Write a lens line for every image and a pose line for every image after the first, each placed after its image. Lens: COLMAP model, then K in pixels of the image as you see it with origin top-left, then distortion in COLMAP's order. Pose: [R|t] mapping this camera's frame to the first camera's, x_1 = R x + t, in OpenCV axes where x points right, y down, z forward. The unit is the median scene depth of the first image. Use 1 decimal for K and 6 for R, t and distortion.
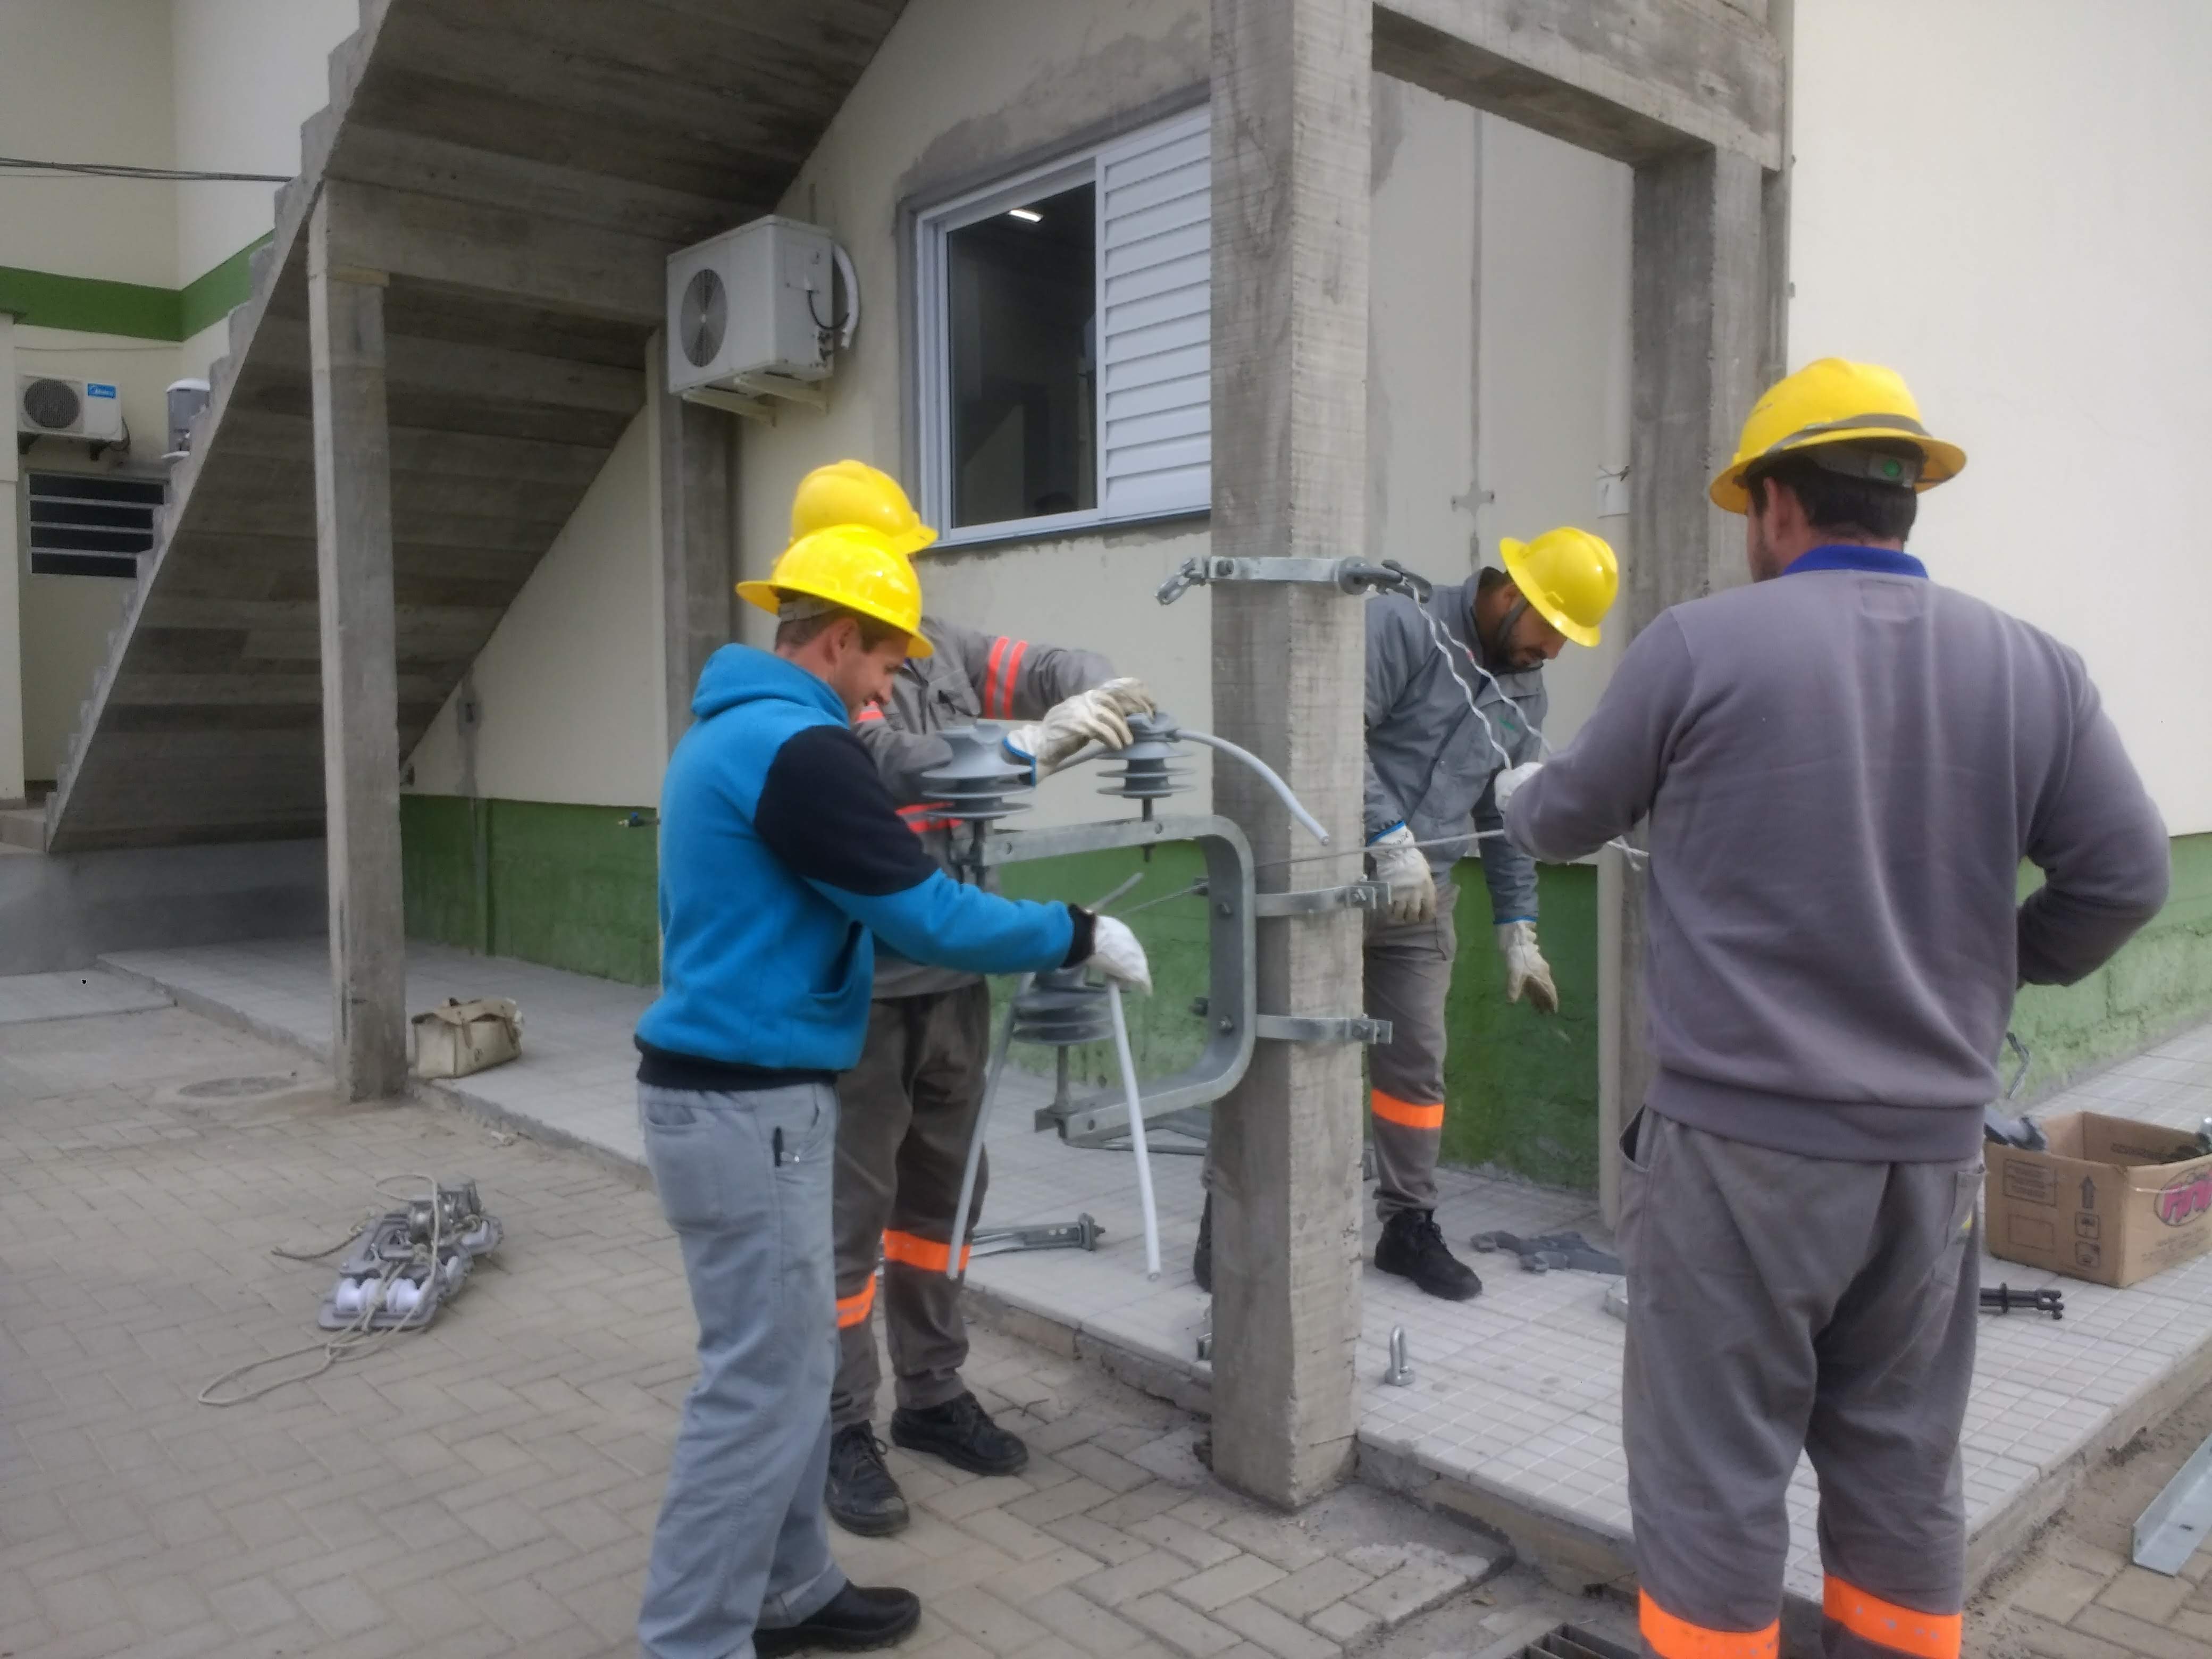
lens RADIAL K [[1731.3, 0, 1091.0], [0, 1731.3, 869.2], [0, 0, 1]] dist [0.066236, -0.110434]
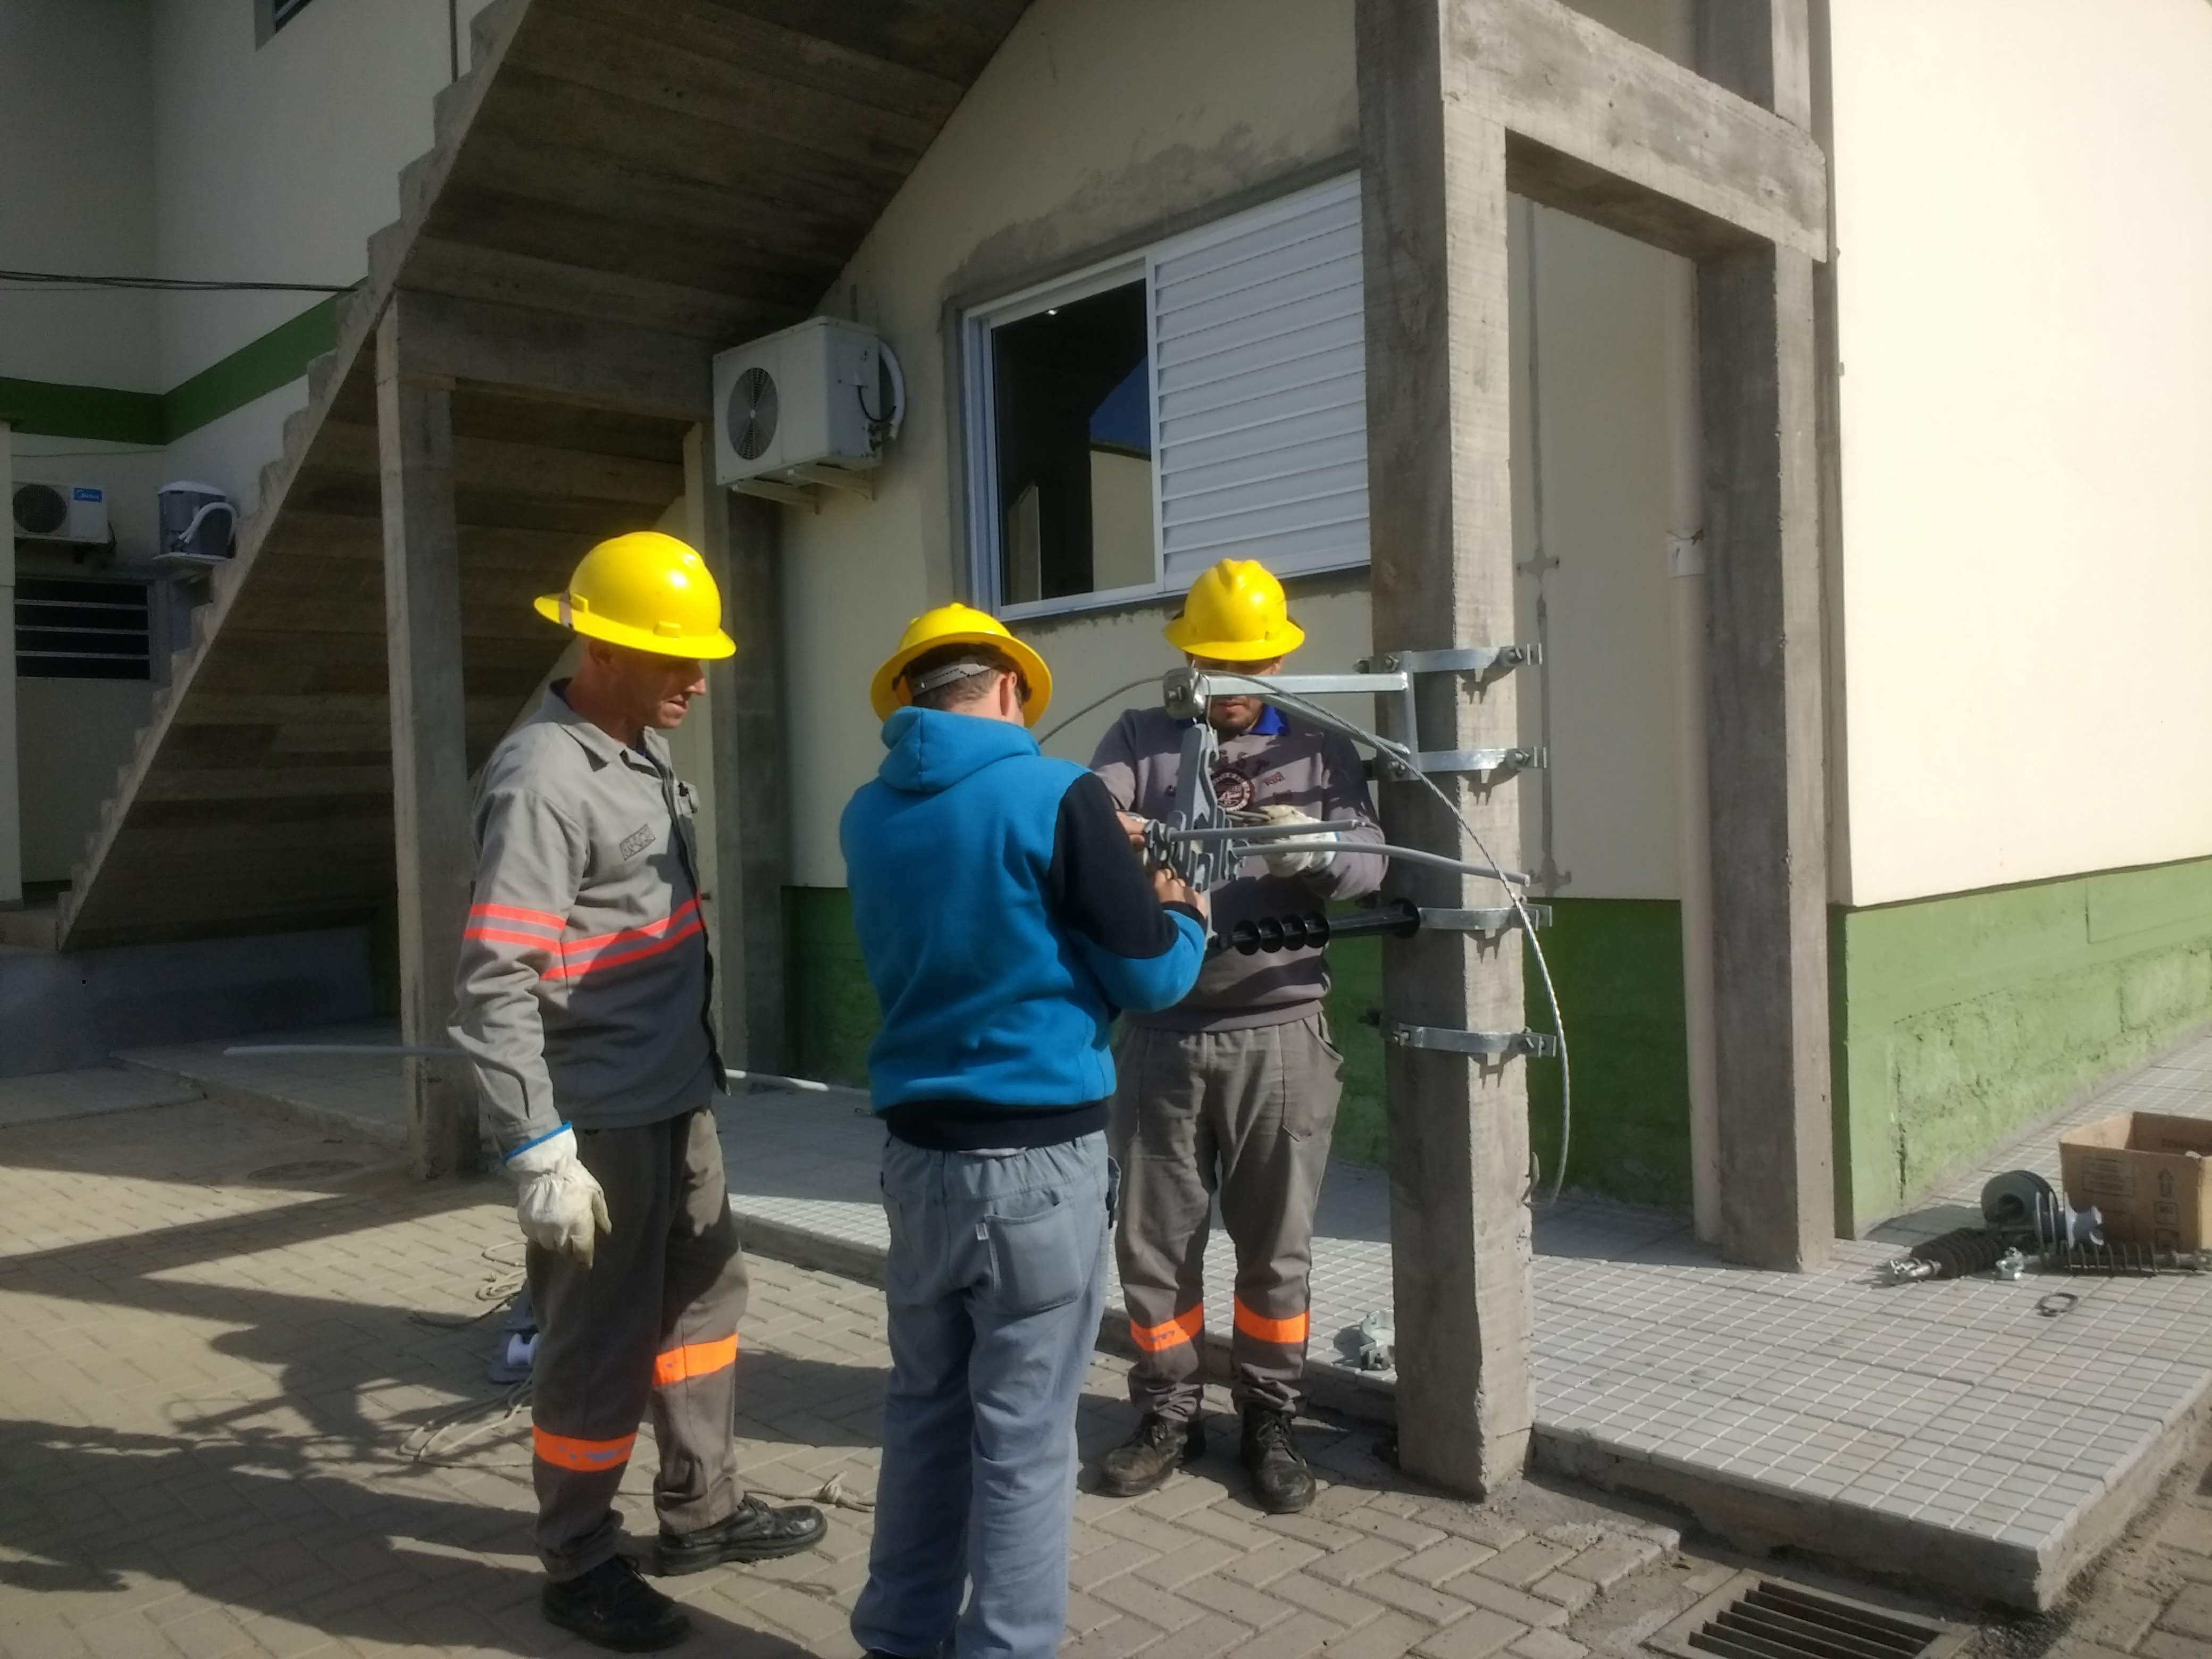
lens RADIAL K [[1731.3, 0, 1079.0], [0, 1731.3, 870.2], [0, 0, 1]] dist [0.066236, -0.110434]
pose [[0.998822, -0.031745, 0.036688, -0.084364], [0.033260, 0.998588, -0.041430, 0.008656], [-0.035321, 0.042602, 0.998468, -0.044383]]
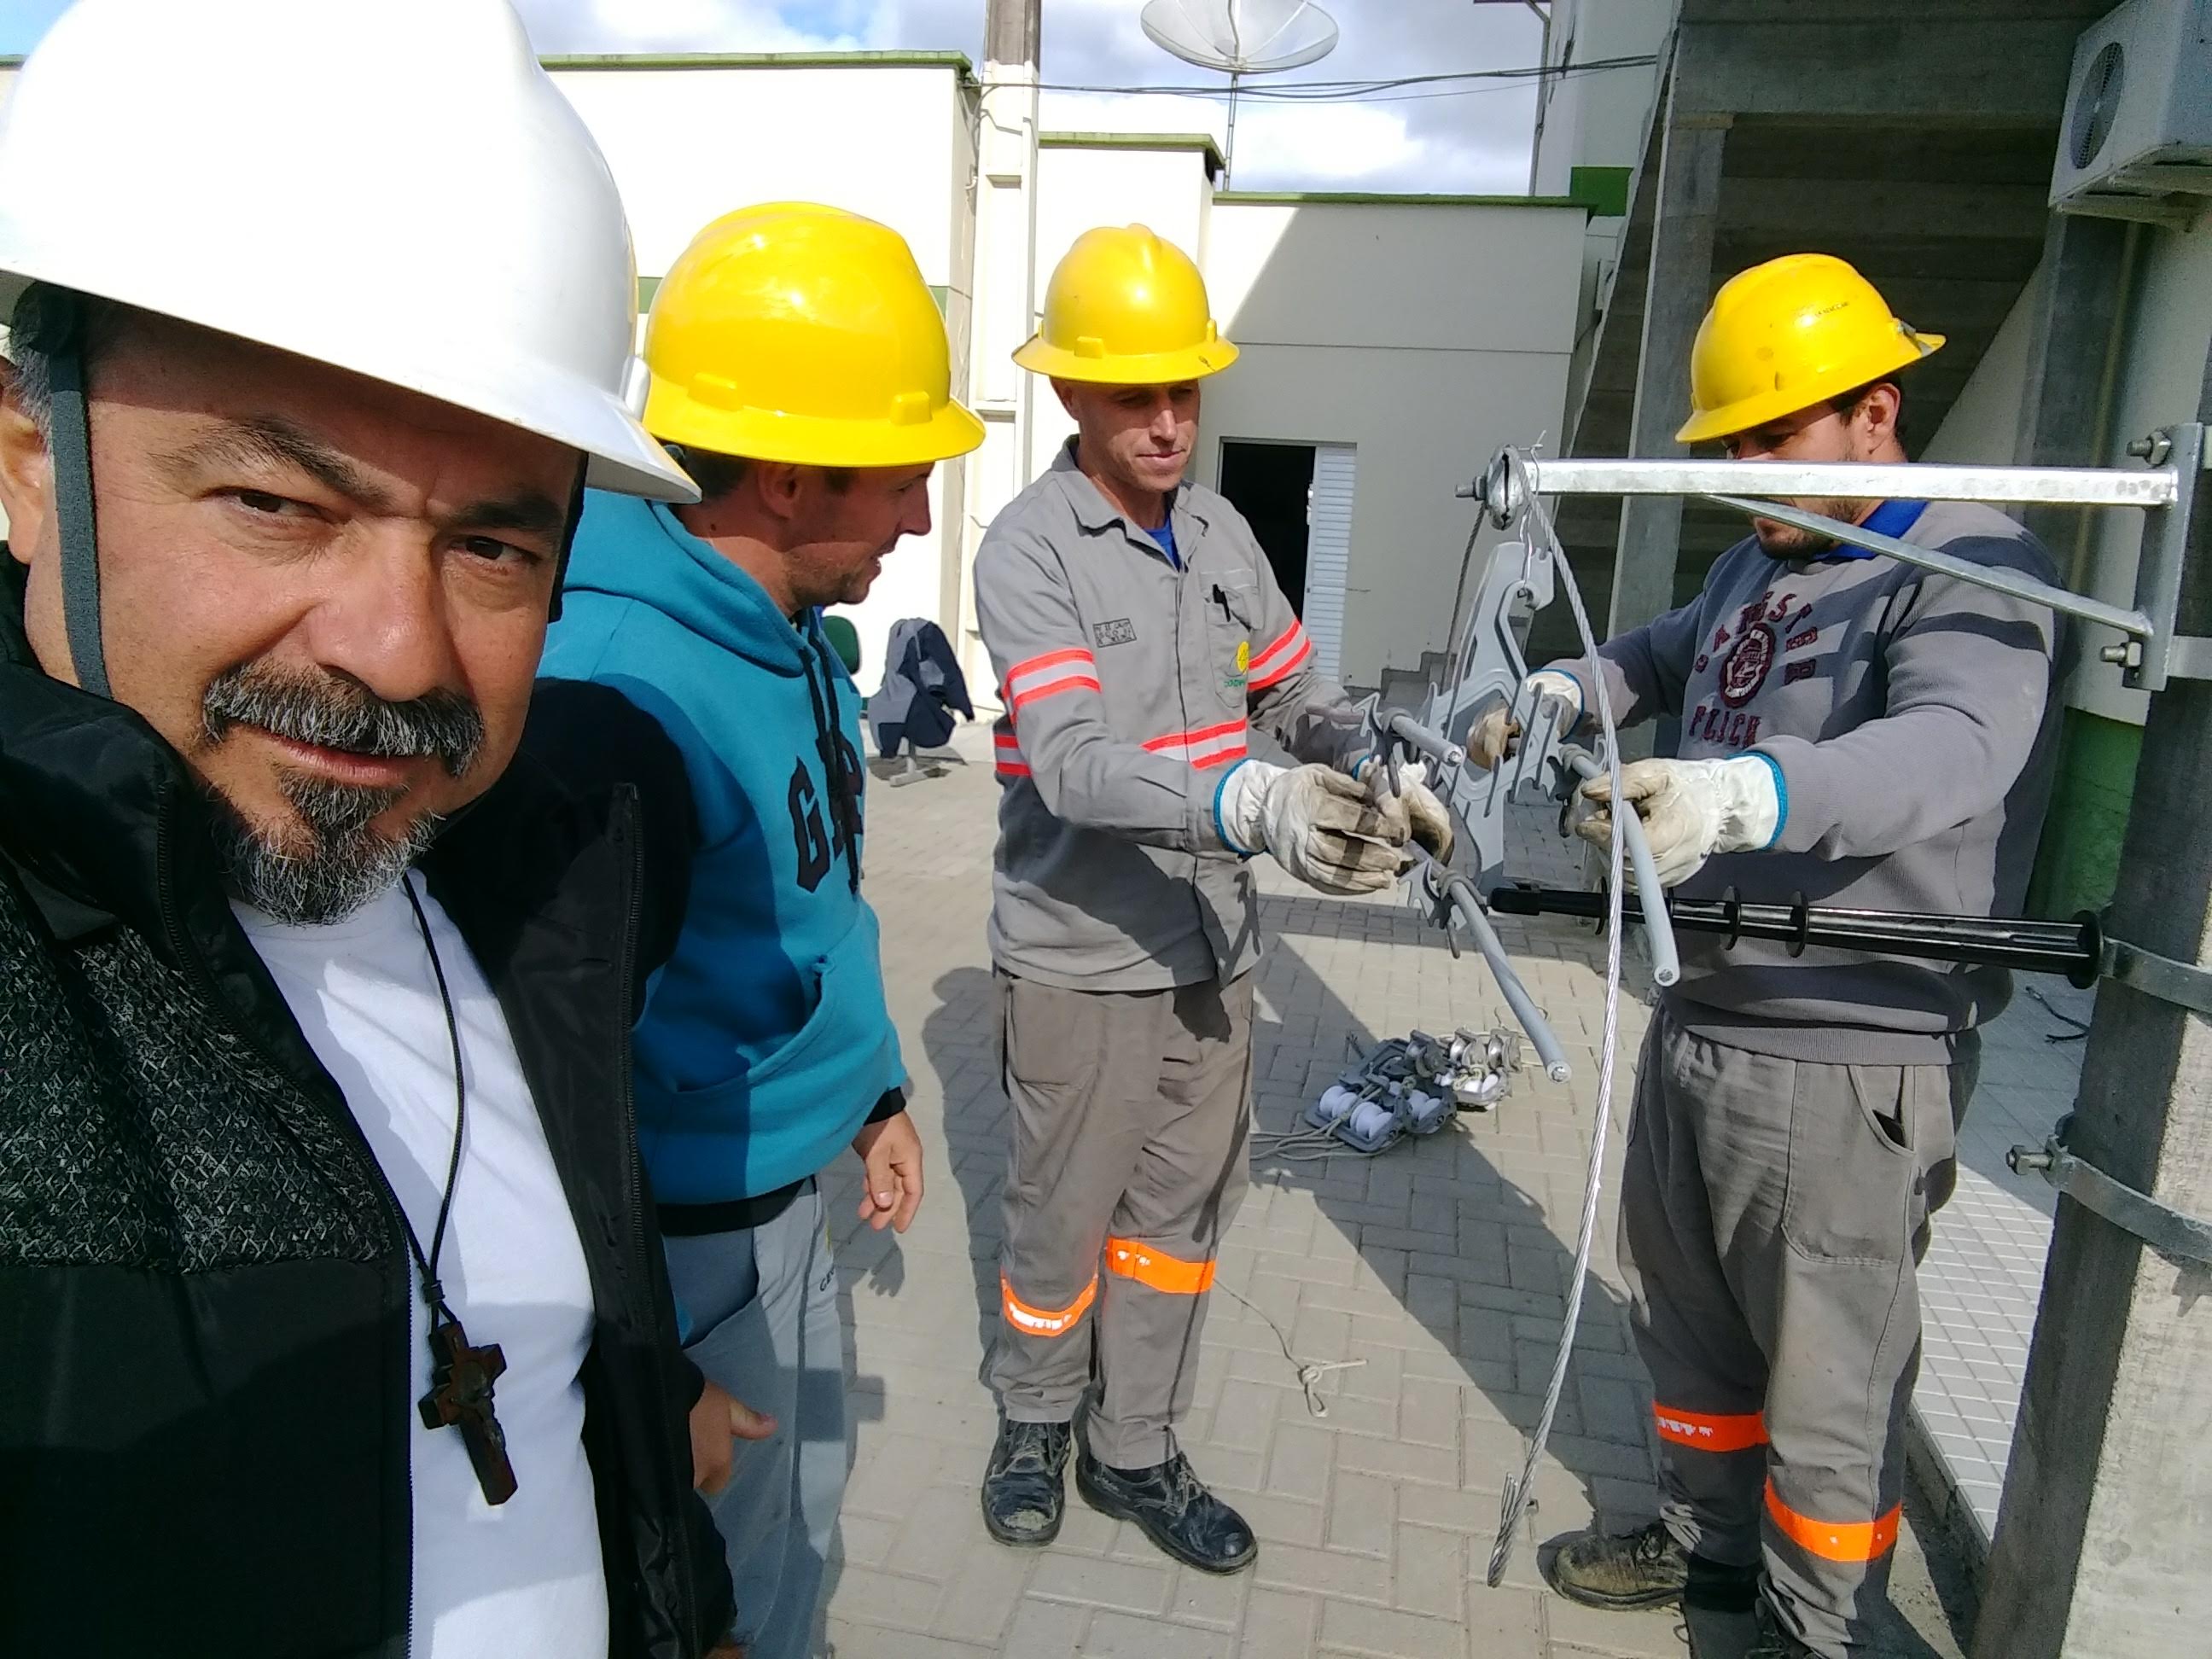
lens RADIAL K [[1505.2, 0, 1115.5], [0, 1505.2, 828.6], [0, 0, 1]] dist [-0.002221, -0.015415]
pose [[0.595900, 0.195728, -0.778841, 0.137072], [-0.124713, 0.980632, 0.151020, -0.033573], [0.793315, 0.007139, 0.608769, 0.230241]]
